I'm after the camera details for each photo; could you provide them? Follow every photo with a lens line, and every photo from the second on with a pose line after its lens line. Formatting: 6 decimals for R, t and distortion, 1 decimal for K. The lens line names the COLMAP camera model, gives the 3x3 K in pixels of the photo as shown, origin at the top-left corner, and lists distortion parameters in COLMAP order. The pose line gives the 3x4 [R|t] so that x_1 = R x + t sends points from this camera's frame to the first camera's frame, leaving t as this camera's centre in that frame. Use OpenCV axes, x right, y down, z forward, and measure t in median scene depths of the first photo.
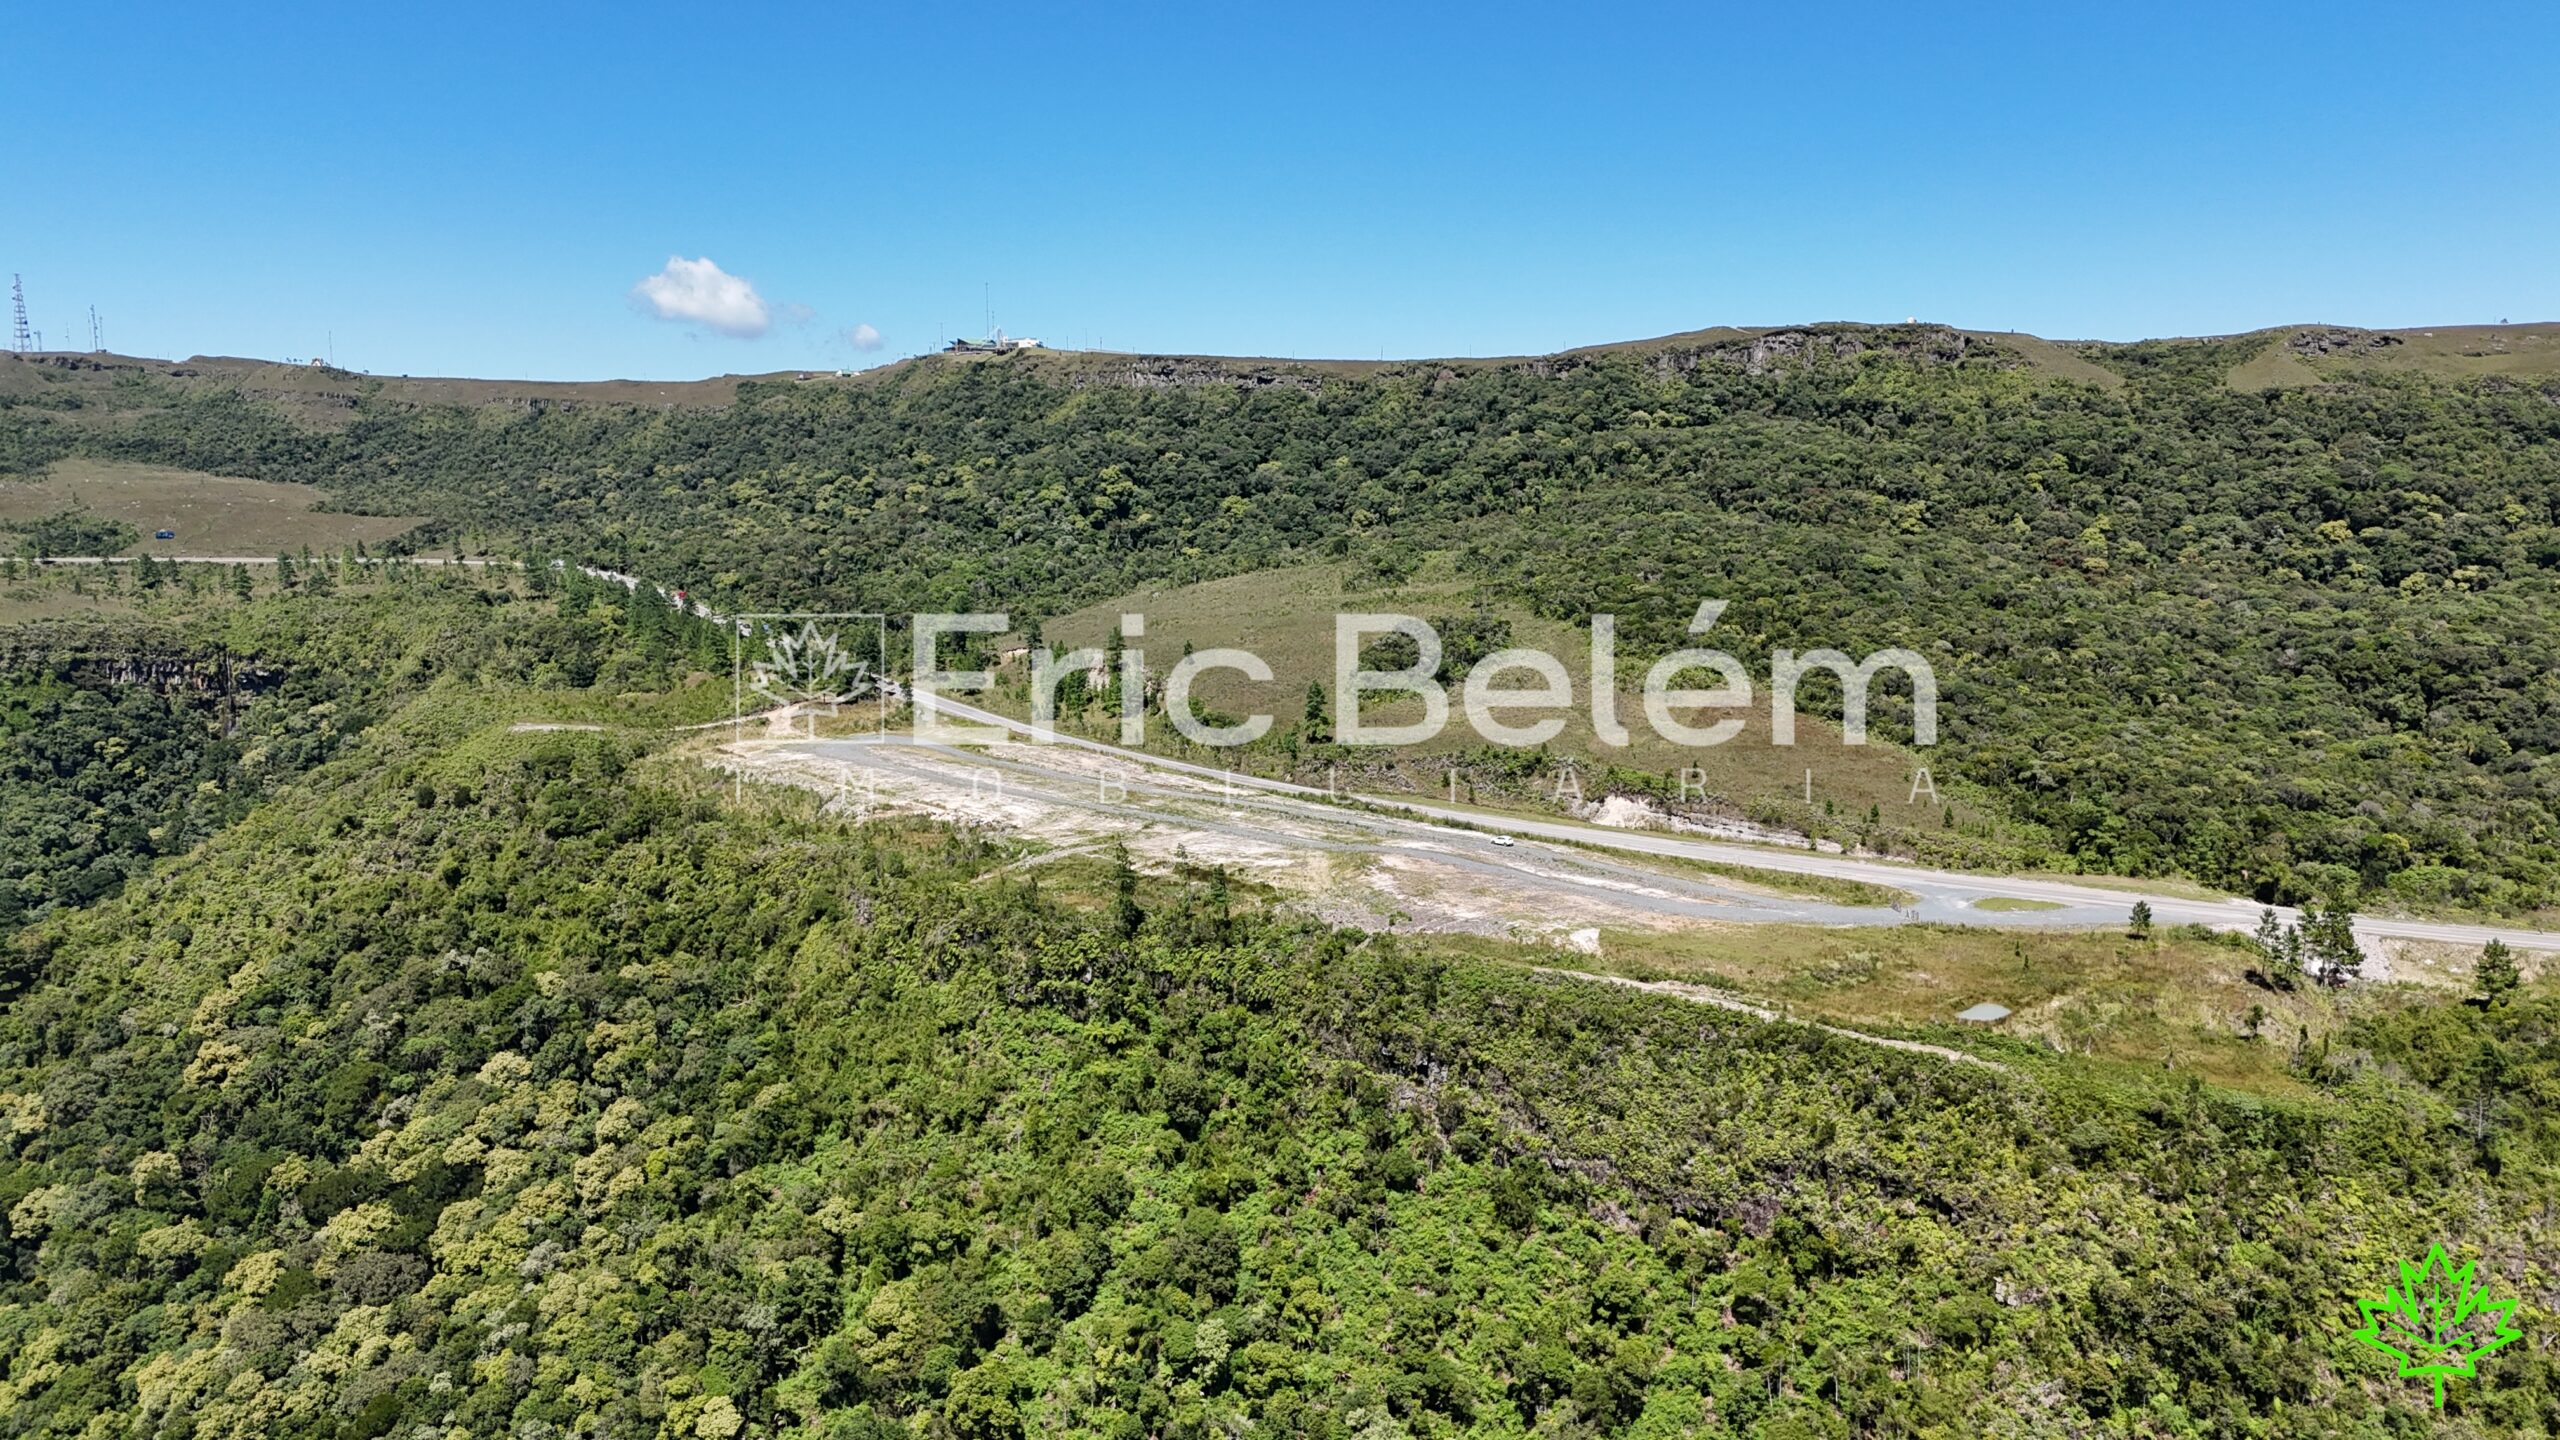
lens RADIAL K [[1873.1, 0, 1294.2], [0, 1873.1, 745.8], [0, 0, 1]] dist [0.071589, -0.068849]
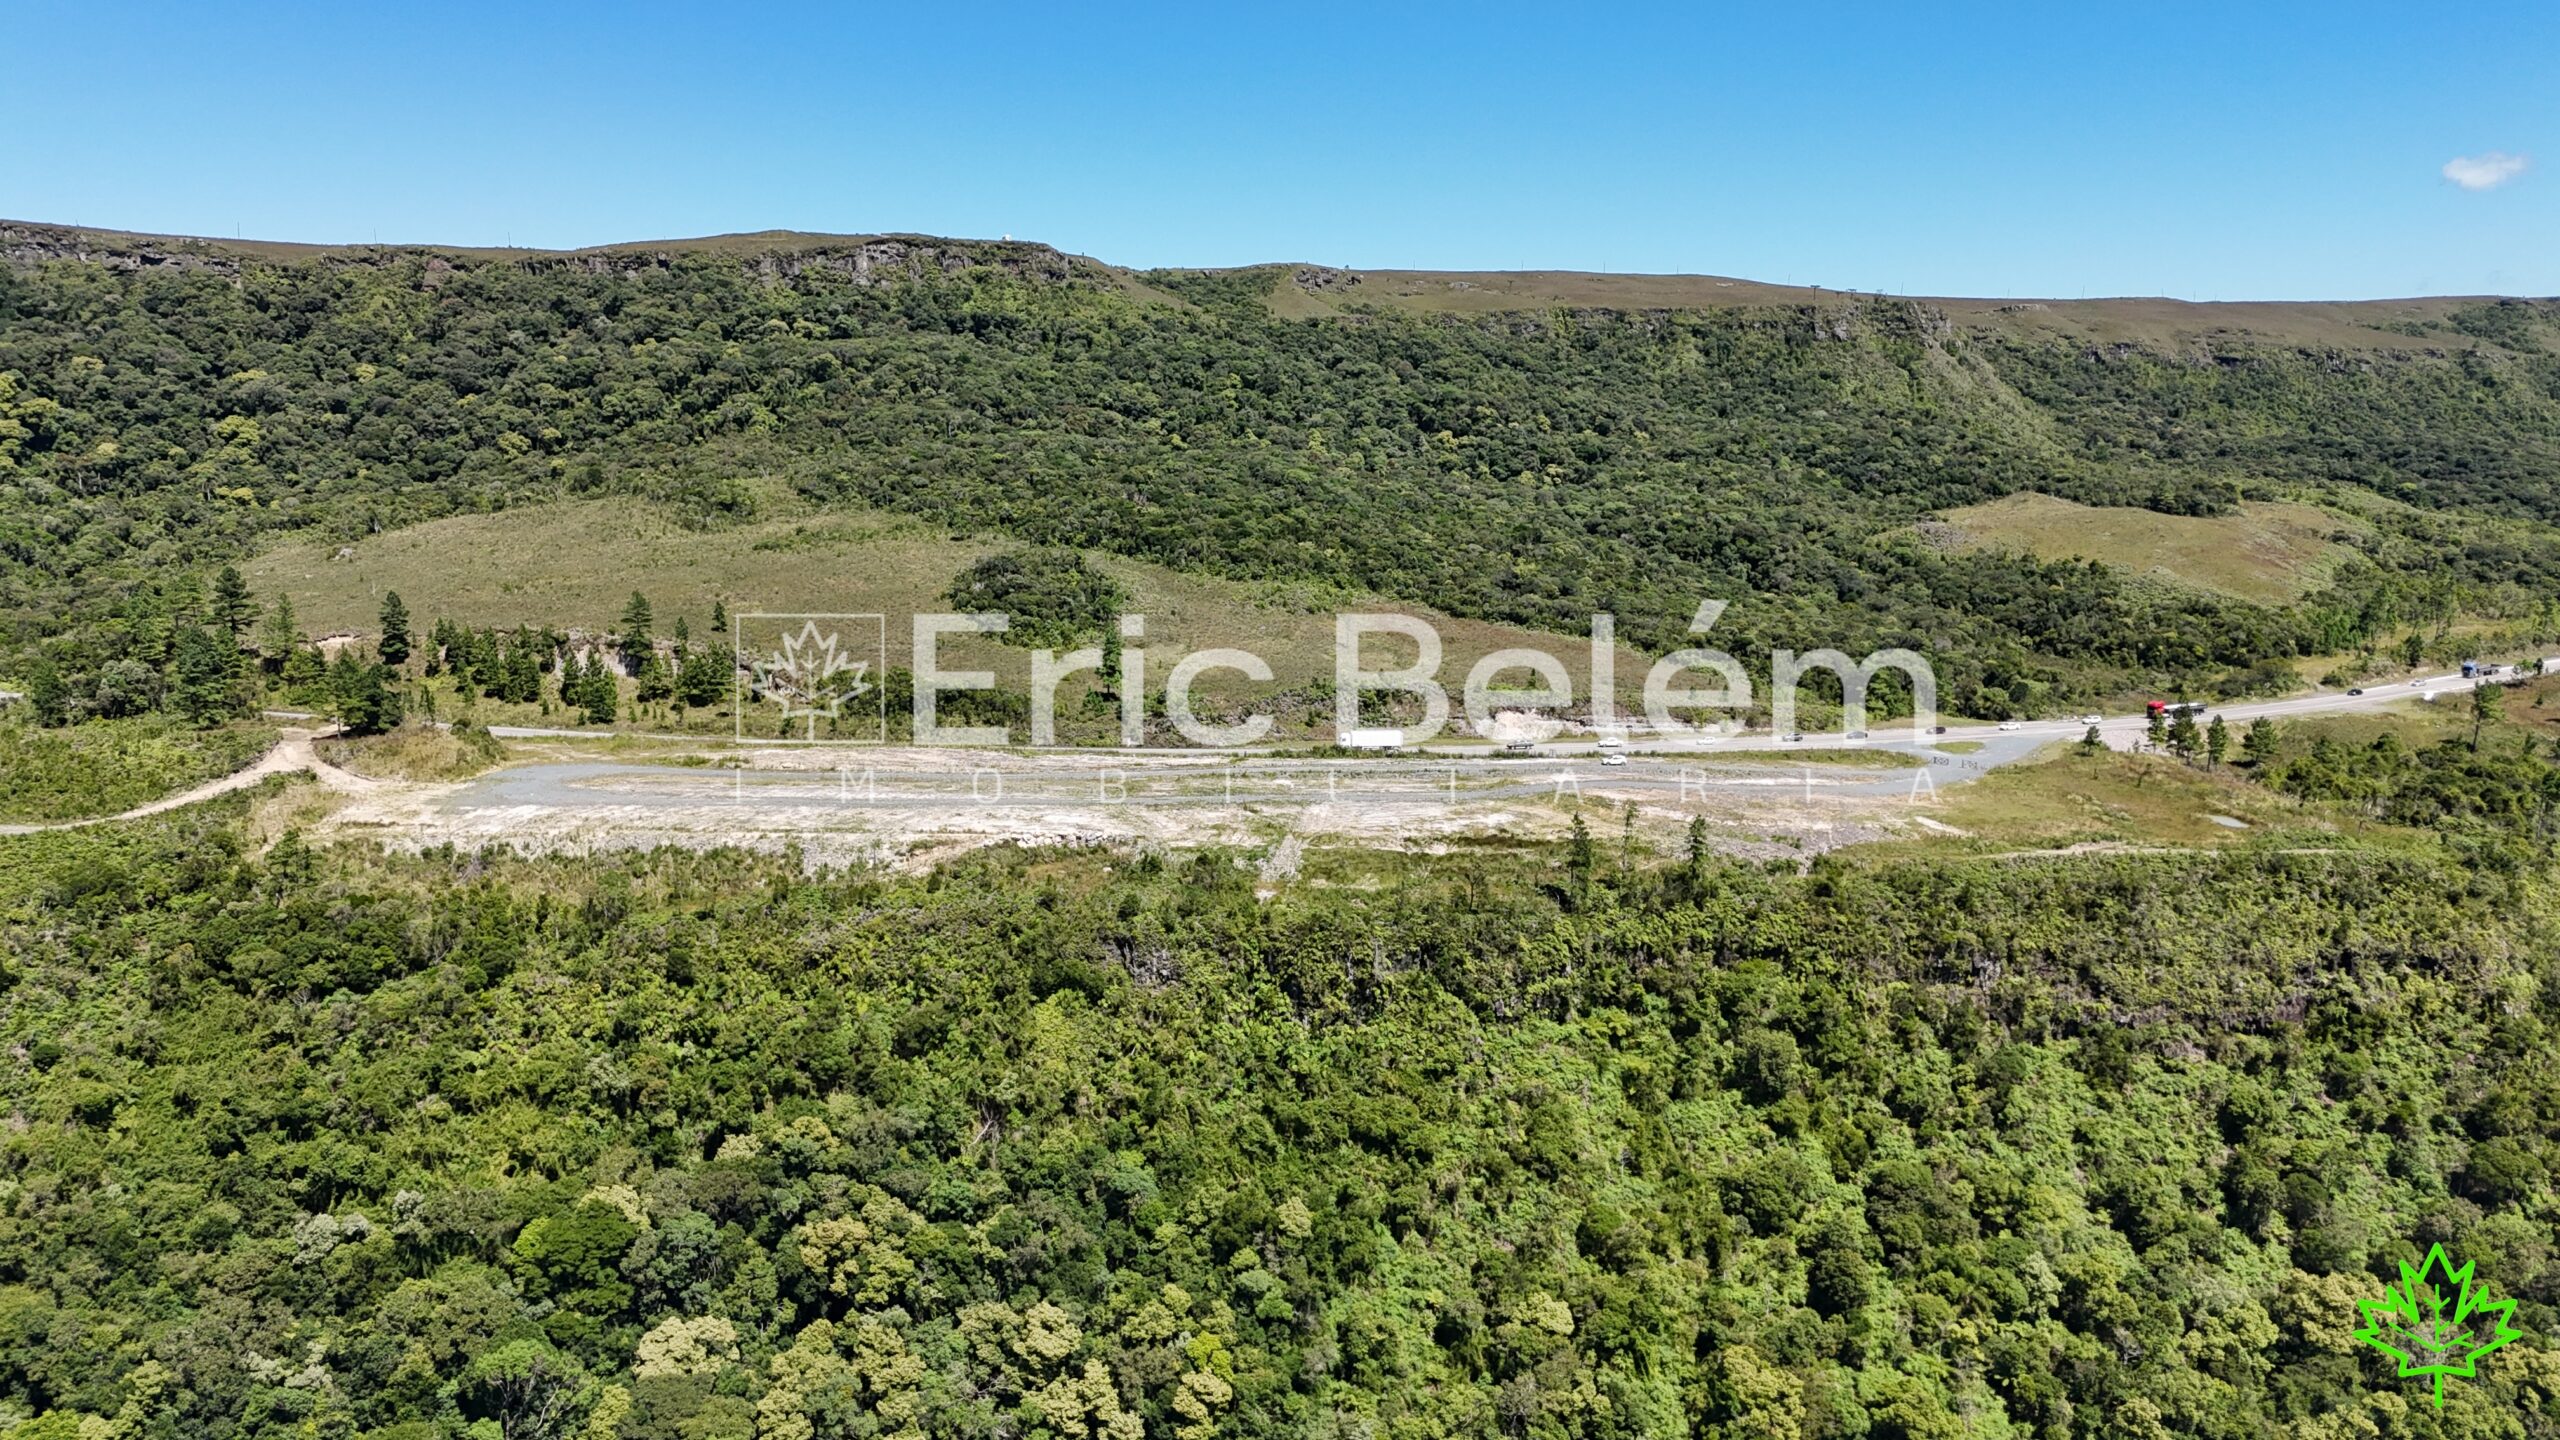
lens RADIAL K [[1873.1, 0, 1294.7], [0, 1873.1, 733.0], [0, 0, 1]] dist [0.071589, -0.068849]
pose [[0.698995, -0.131768, 0.702882, -0.484922], [0.105584, 0.991122, 0.080804, -0.042789], [-0.707289, 0.017732, 0.706702, 0.284967]]
